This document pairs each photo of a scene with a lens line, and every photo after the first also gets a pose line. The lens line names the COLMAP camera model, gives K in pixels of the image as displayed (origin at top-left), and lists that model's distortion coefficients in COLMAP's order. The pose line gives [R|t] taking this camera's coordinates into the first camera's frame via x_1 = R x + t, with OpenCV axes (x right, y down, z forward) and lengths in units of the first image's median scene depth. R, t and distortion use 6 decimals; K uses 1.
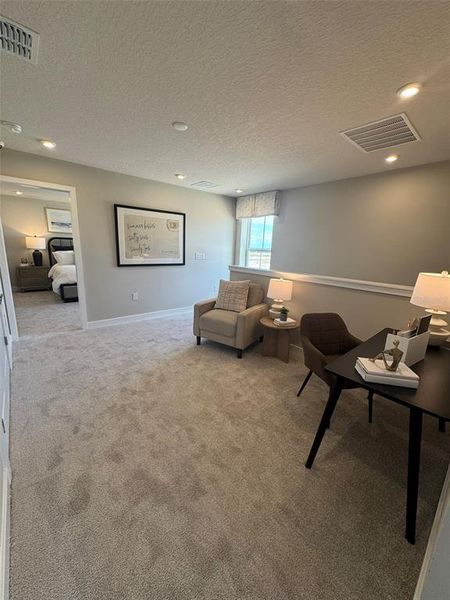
lens RADIAL K [[240.0, 0, 224.2], [0, 240.0, 298.3], [0, 0, 1]] dist [0.000093, -0.000029]
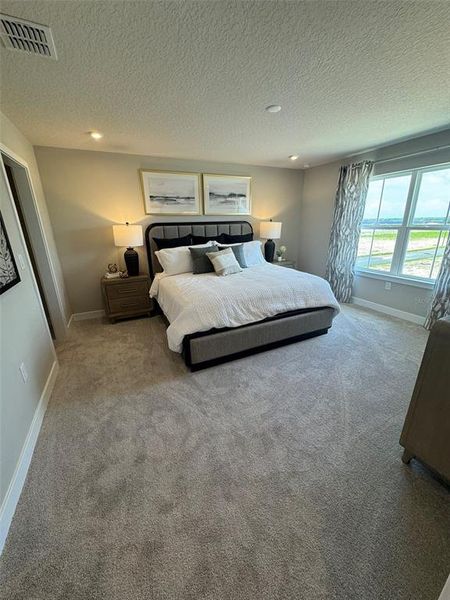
lens RADIAL K [[240.0, 0, 226.9], [0, 240.0, 299.4], [0, 0, 1]] dist [0.000093, -0.000029]
pose [[0.966617, 0.025407, -0.254962, -0.409949], [-0.000825, 0.995375, 0.096065, -0.134429], [0.256223, -0.092647, 0.962167, 0.498697]]
